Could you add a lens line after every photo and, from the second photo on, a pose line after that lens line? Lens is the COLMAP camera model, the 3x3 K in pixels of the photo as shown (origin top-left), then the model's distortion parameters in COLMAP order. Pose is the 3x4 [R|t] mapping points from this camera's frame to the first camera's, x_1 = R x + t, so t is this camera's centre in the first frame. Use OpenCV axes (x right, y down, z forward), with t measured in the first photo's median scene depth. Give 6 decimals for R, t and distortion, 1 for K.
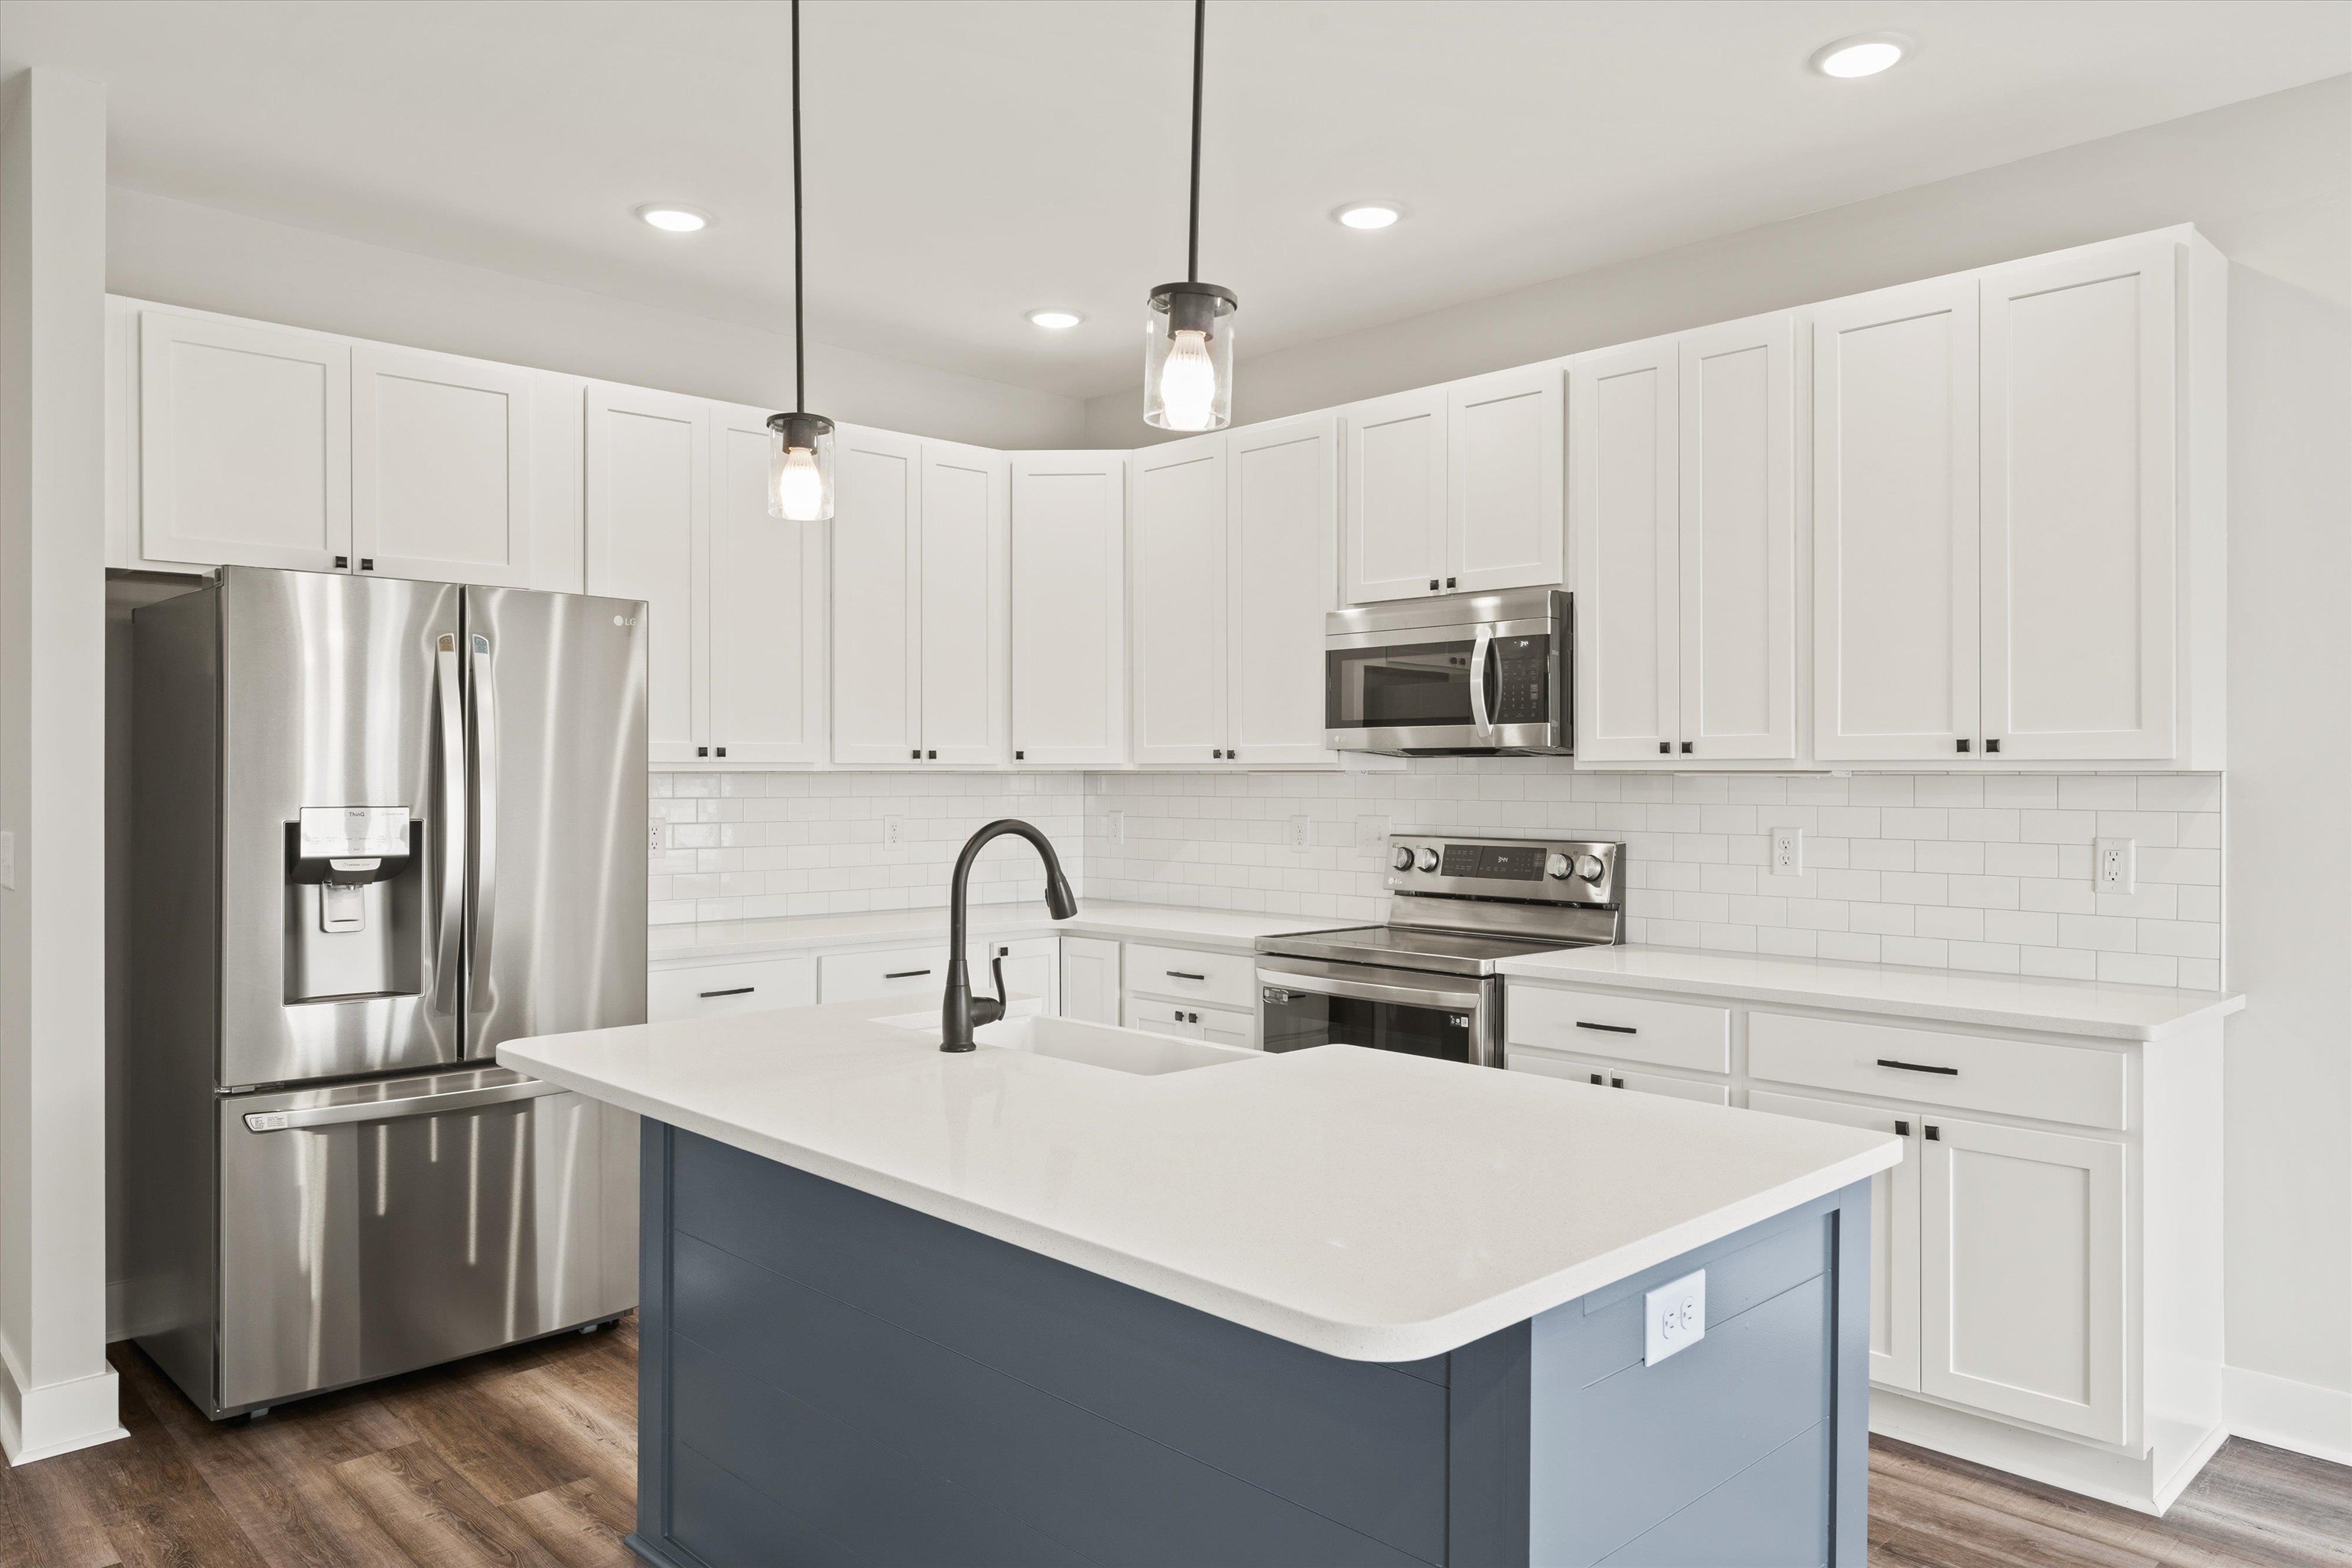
lens RADIAL K [[1564.5, 0, 1156.6], [0, 1564.5, 791.6], [0, 0, 1]] dist [-0.006971, -0.002315]
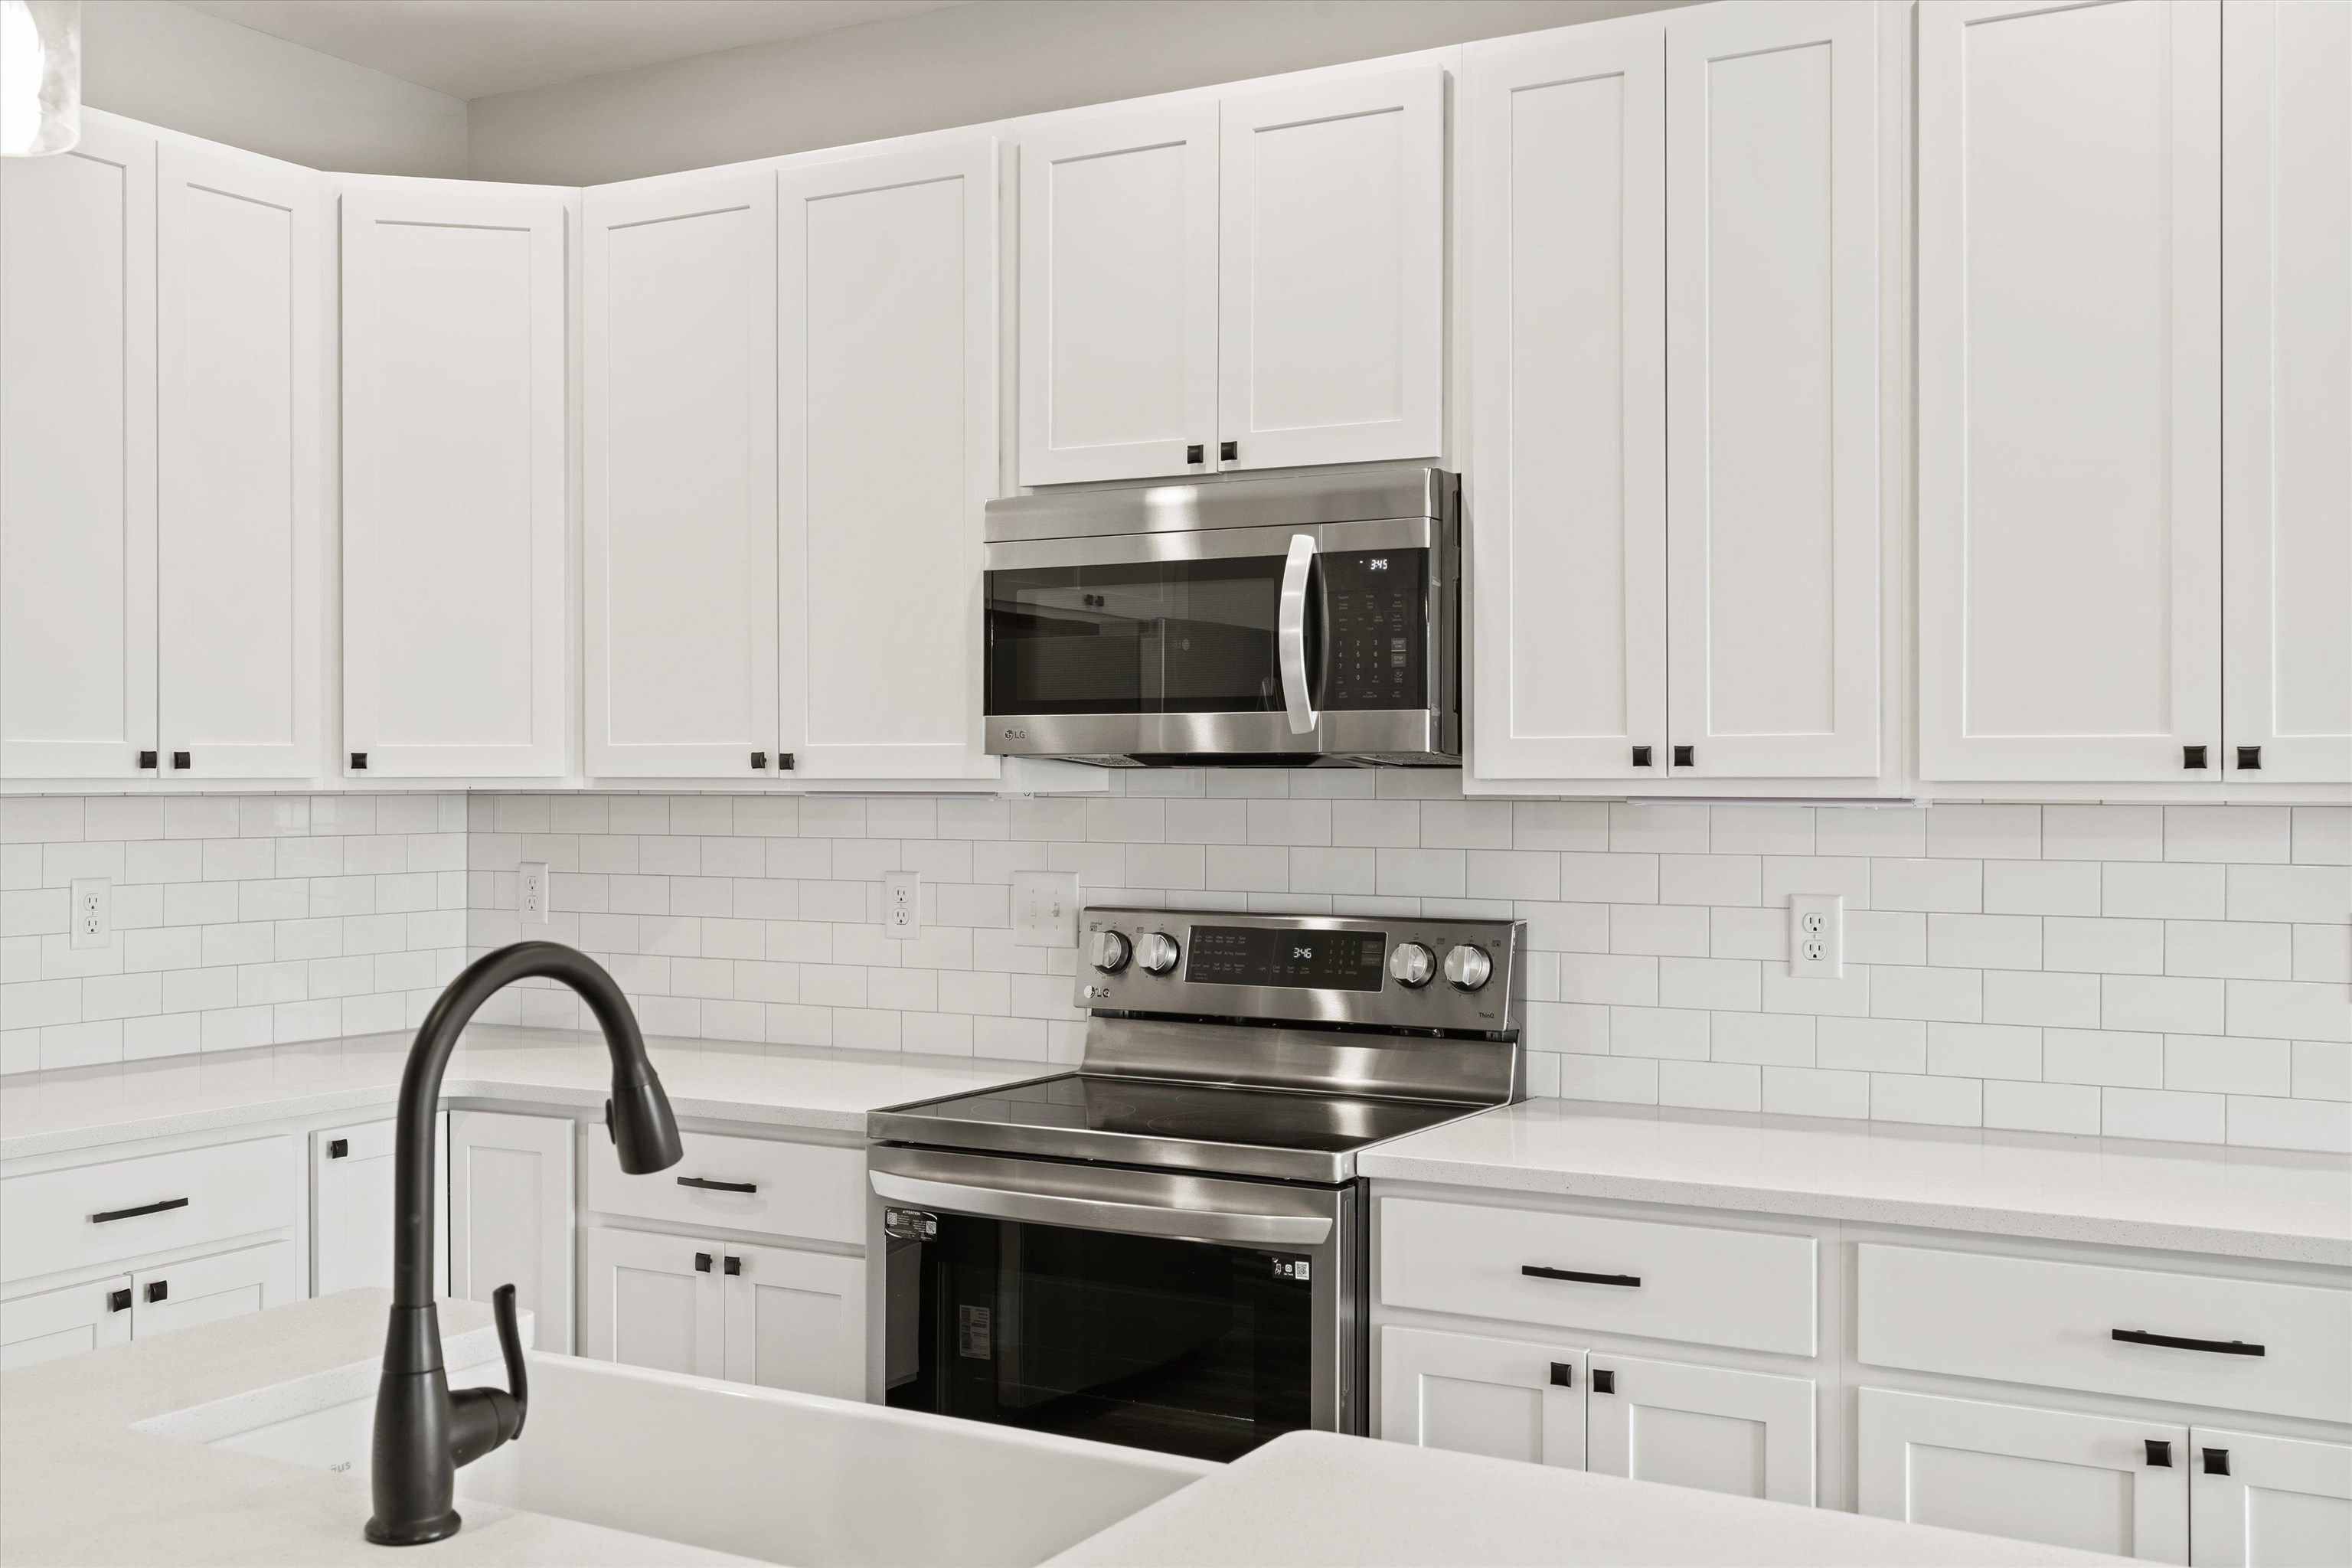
lens RADIAL K [[2304.9, 0, 1158.9], [0, 2304.9, 795.9], [0, 0, 1]] dist [0.009645, 0.000000]
pose [[0.956593, 0.000069, 0.291428, -0.073417], [0.001558, 0.999984, -0.005350, -0.009063], [-0.291424, 0.005572, 0.956578, 0.248755]]
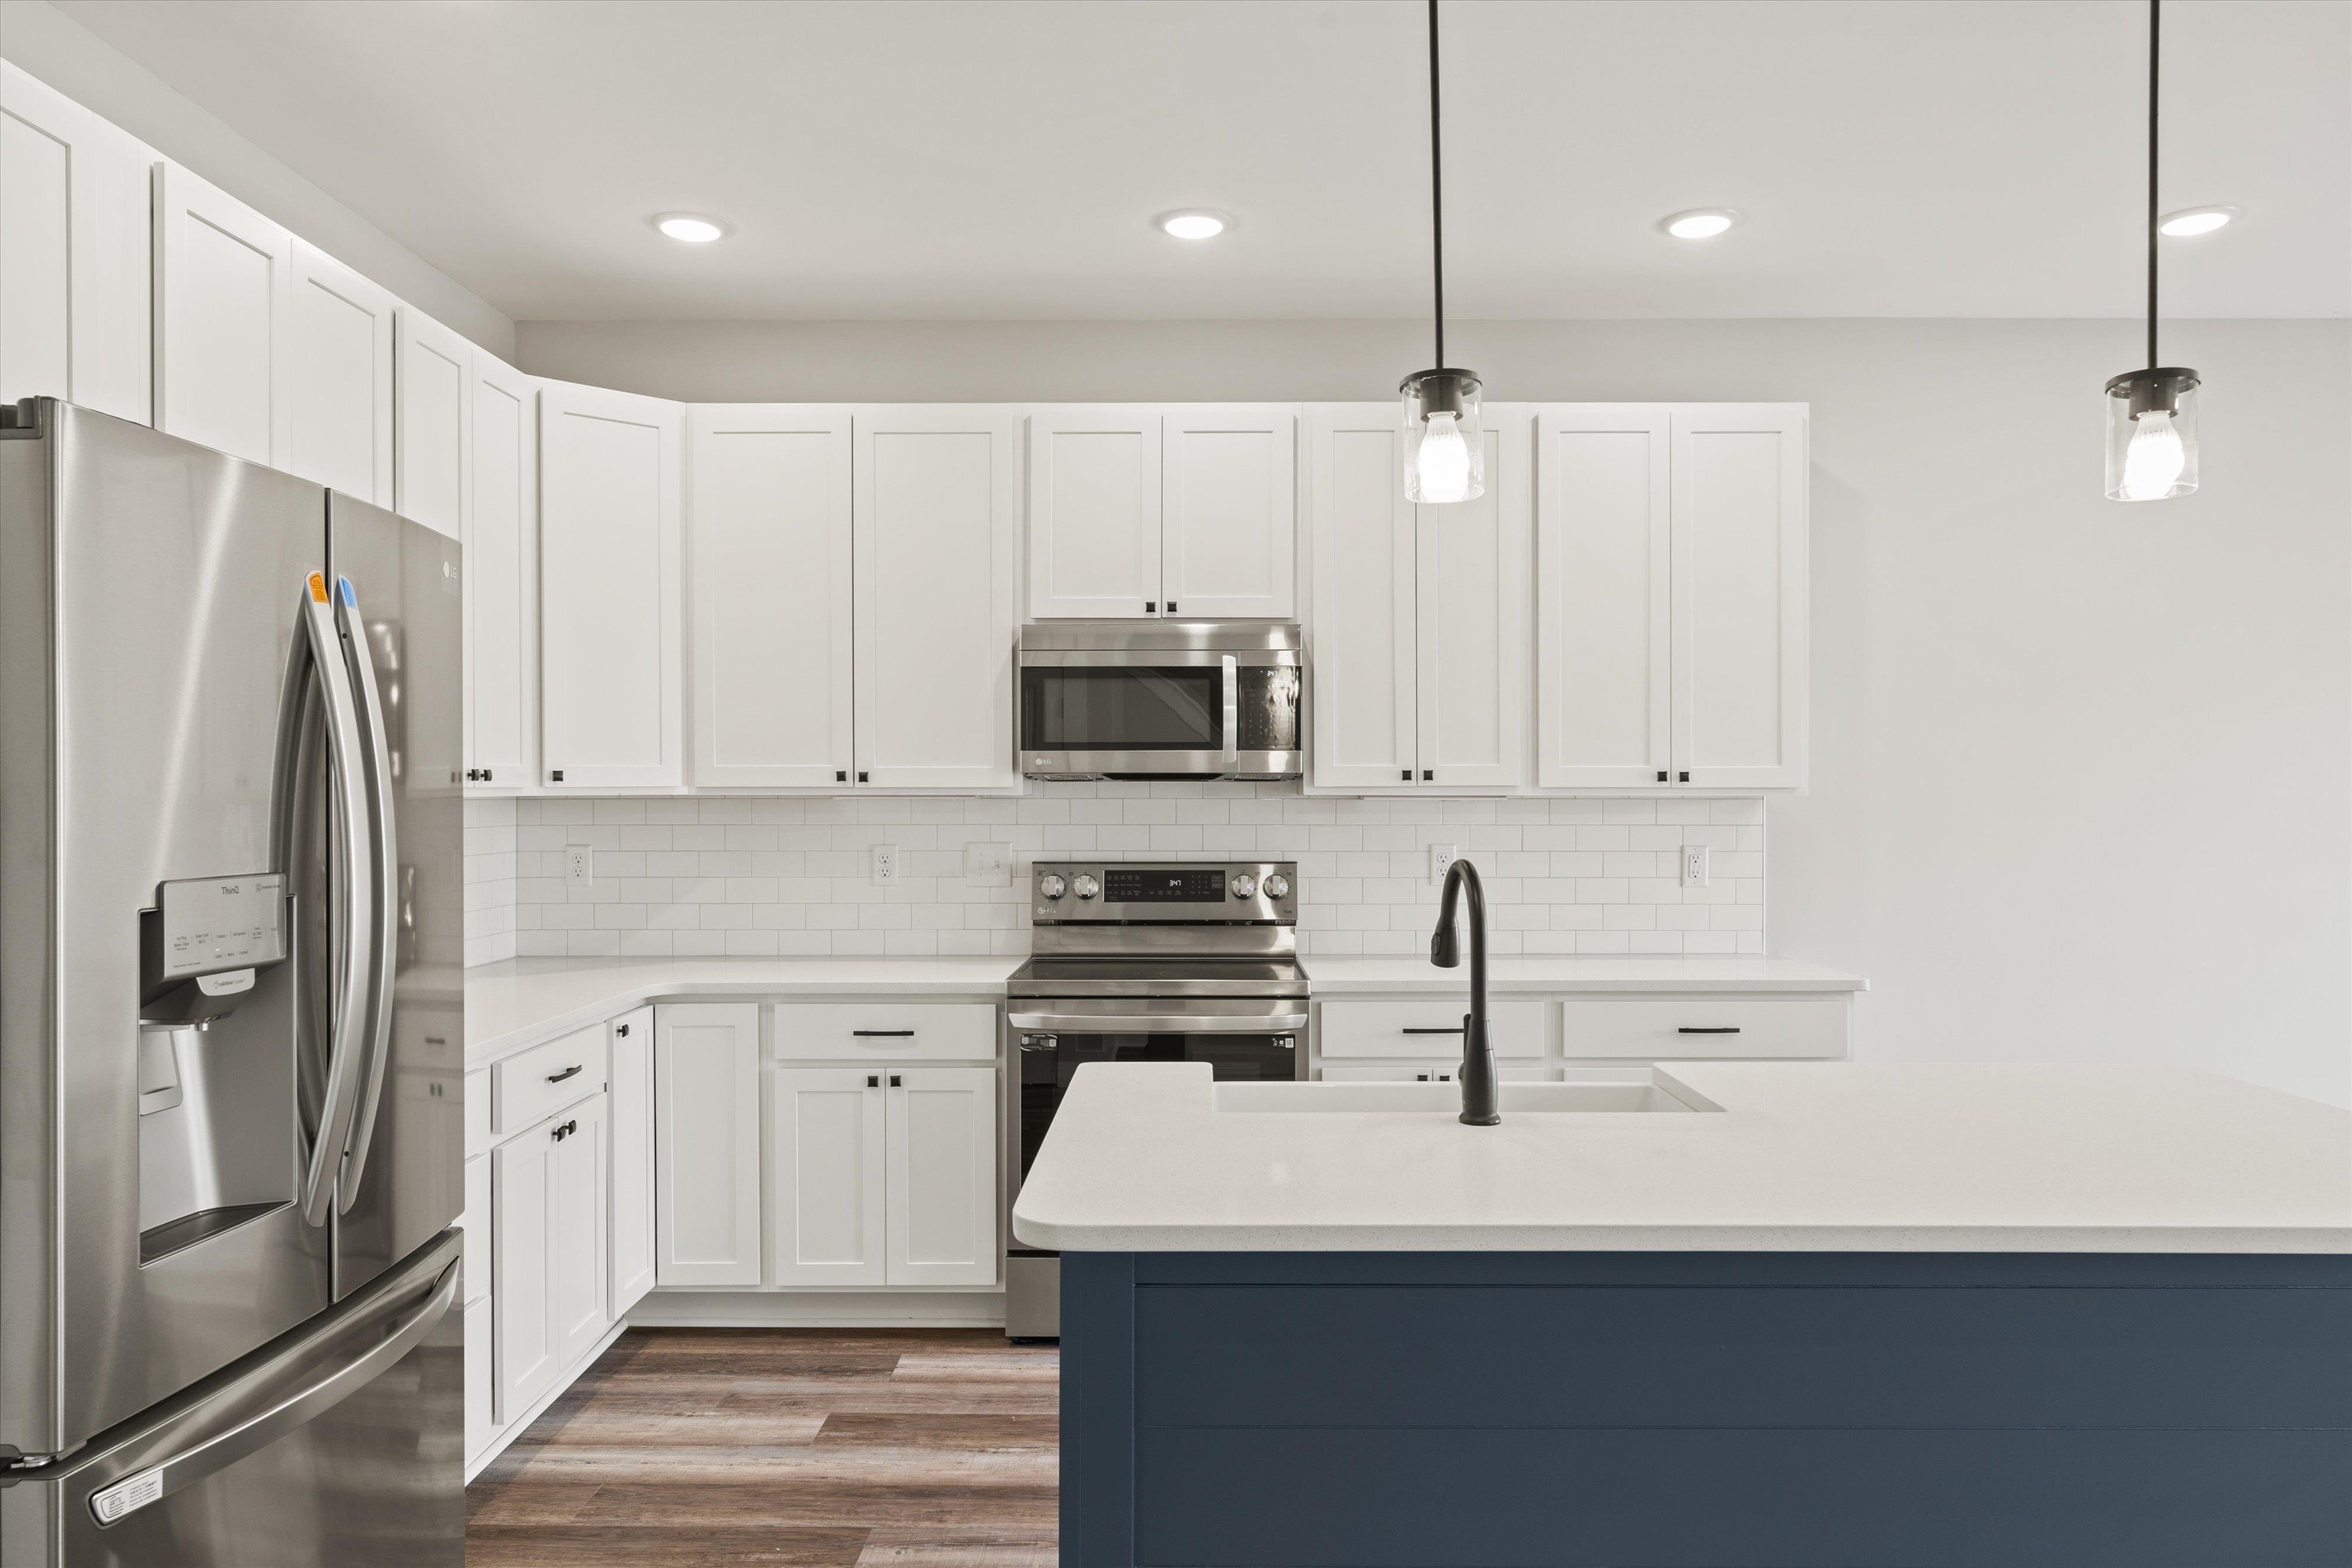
lens RADIAL K [[1497.0, 0, 1157.4], [0, 1497.0, 813.0], [0, 0, 1]] dist [0.003996, 0.001372]
pose [[0.698528, -0.009006, 0.715526, -0.526657], [0.009299, 0.999951, 0.003508, -0.006060], [-0.715522, 0.004204, 0.698577, 0.358320]]
